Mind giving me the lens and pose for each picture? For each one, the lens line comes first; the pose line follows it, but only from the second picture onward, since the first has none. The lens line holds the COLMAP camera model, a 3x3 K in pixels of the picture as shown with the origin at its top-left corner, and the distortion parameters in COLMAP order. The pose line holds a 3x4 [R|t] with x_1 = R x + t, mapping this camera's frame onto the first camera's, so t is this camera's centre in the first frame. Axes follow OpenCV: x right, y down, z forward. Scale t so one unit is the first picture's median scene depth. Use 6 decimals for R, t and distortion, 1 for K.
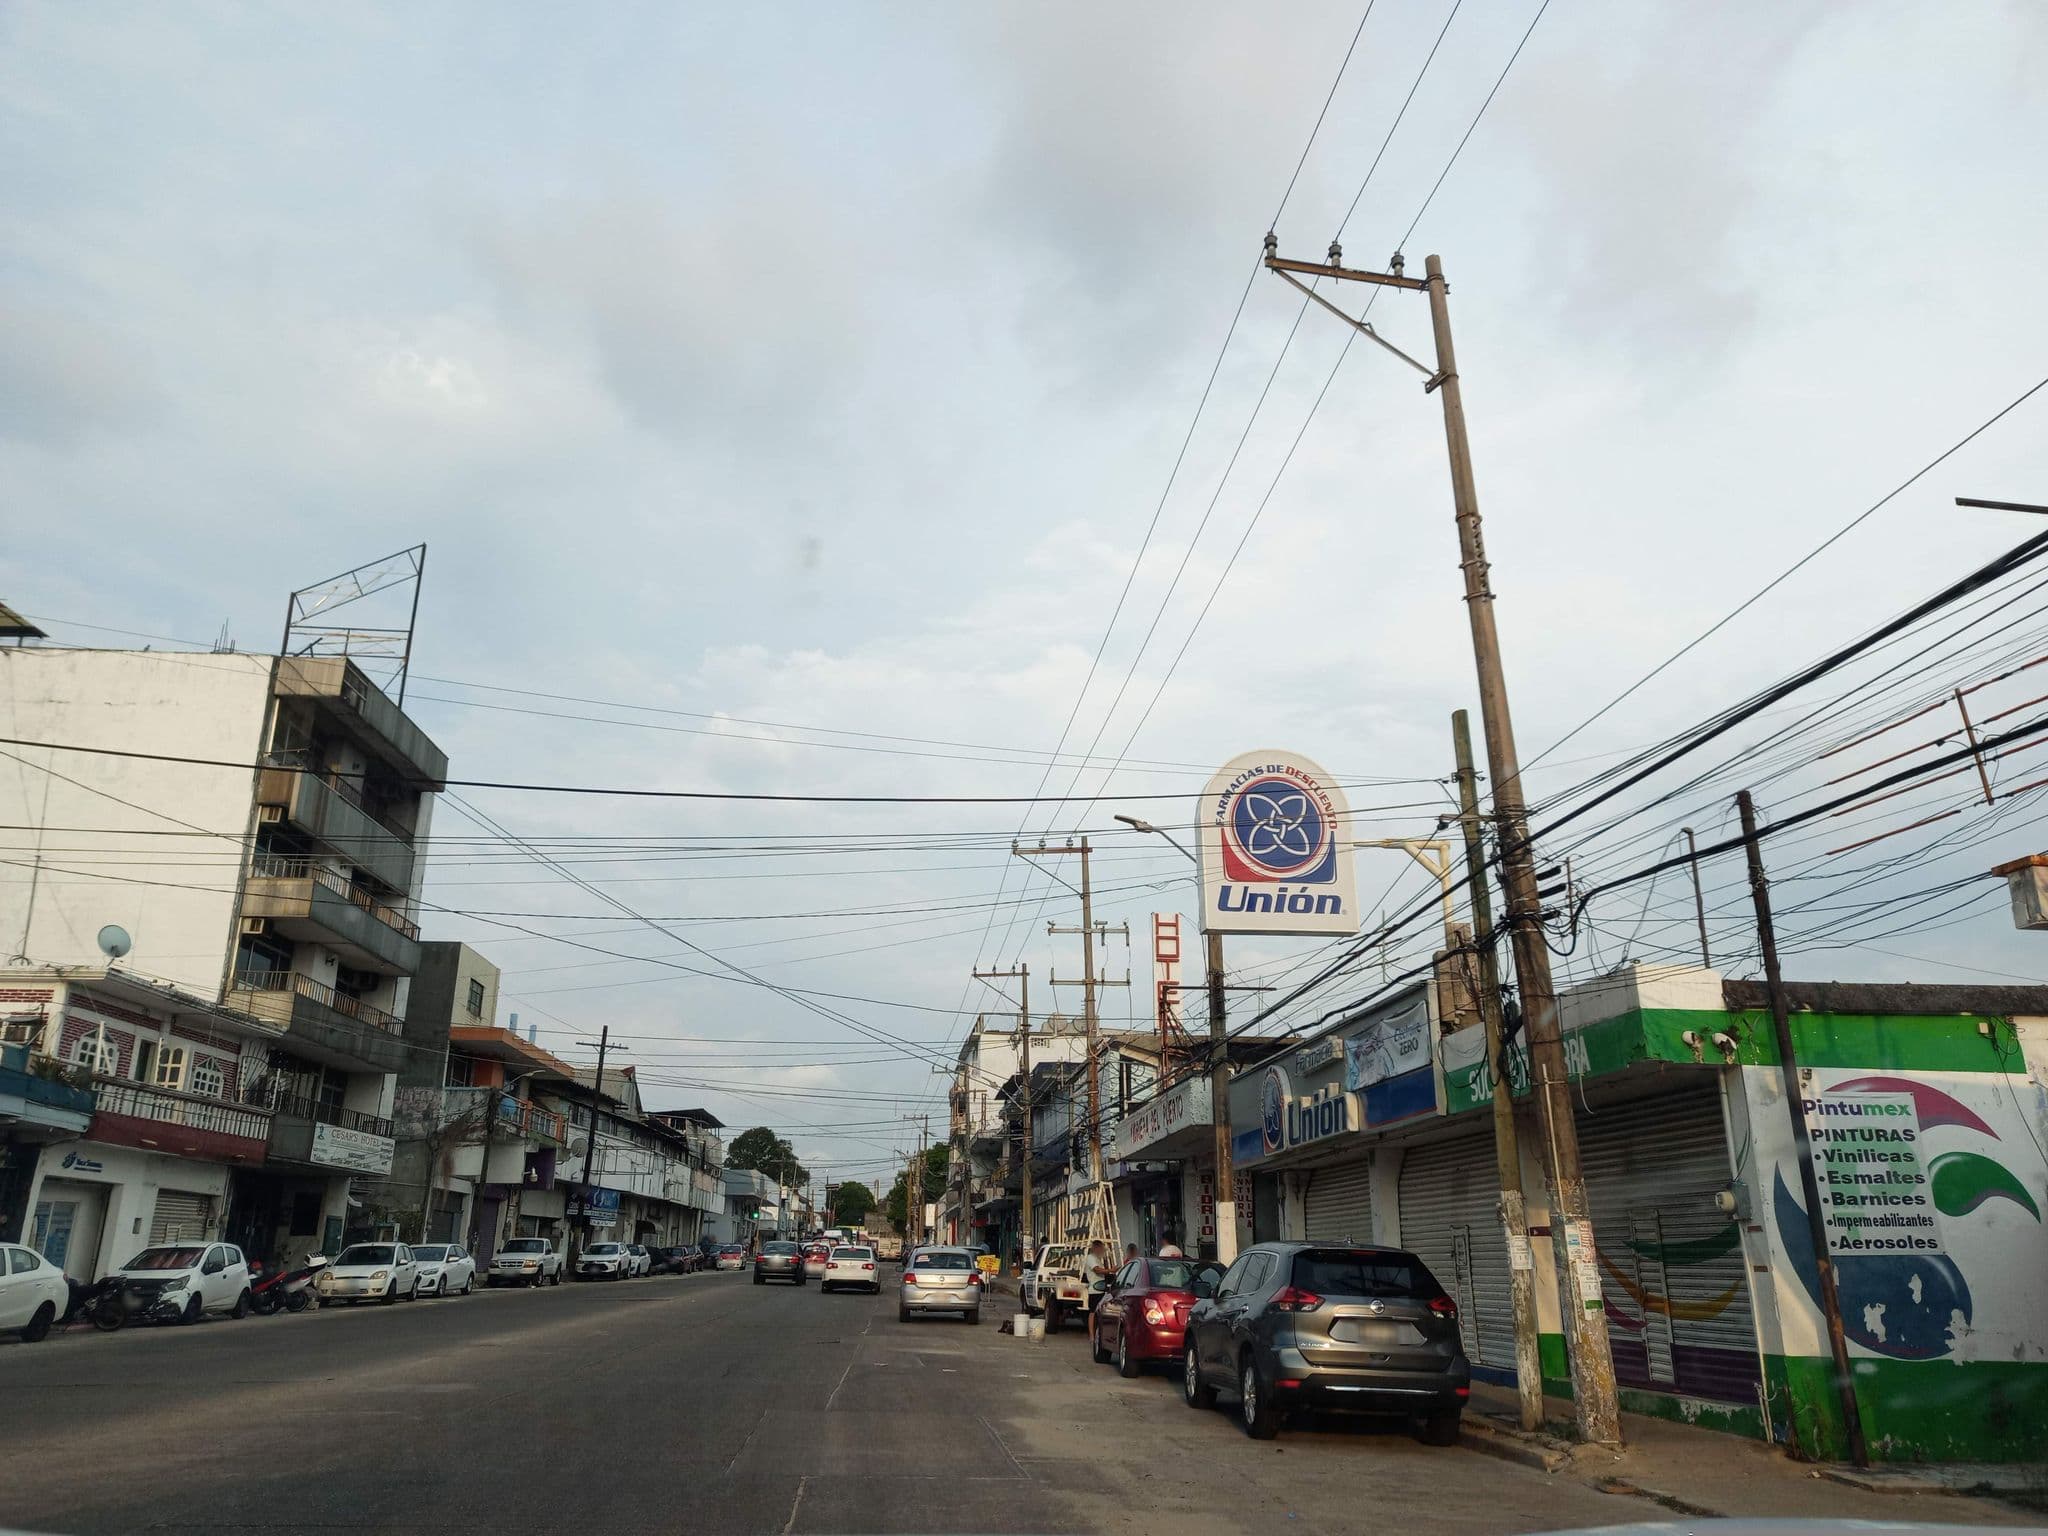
lens RADIAL K [[1460.7, 0, 1012.8], [0, 1460.7, 772.4], [0, 0, 1]] dist [-0.019749, -0.001352]
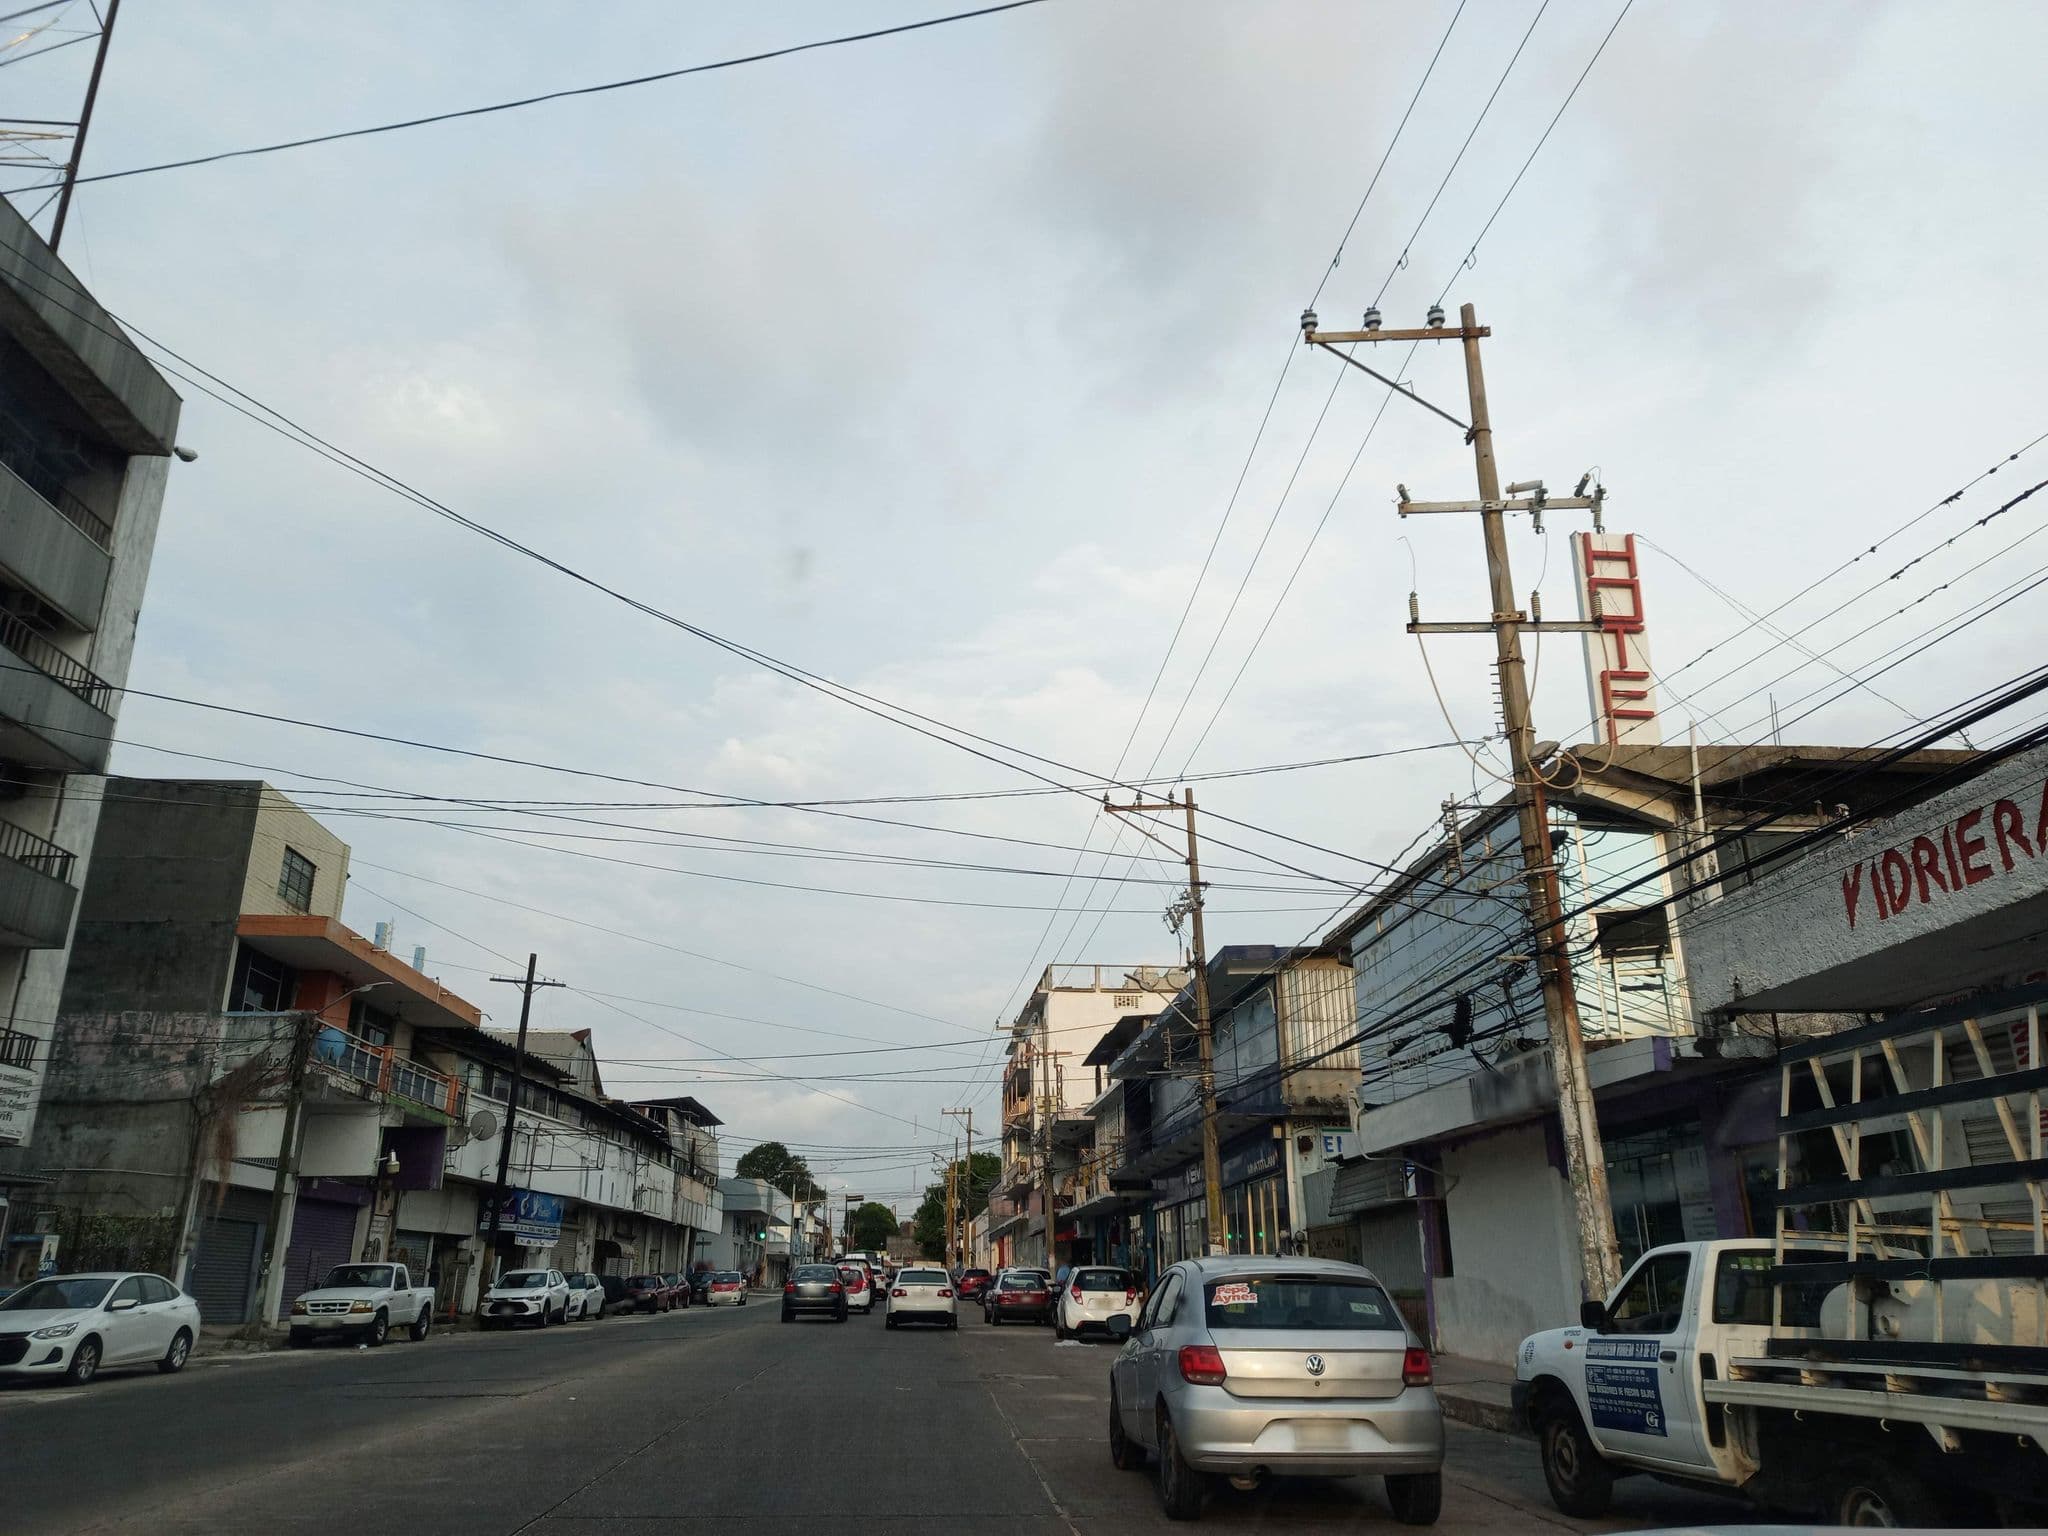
lens RADIAL K [[1452.9, 0, 1024.0], [0, 1452.9, 768.0], [0, 0, 1]] dist [0.008021, -0.007423]
pose [[0.999947, -0.010299, -0.000384, -0.041020], [0.010290, 0.999756, -0.019560, 0.091353], [0.000585, 0.019555, 0.999809, 0.276803]]
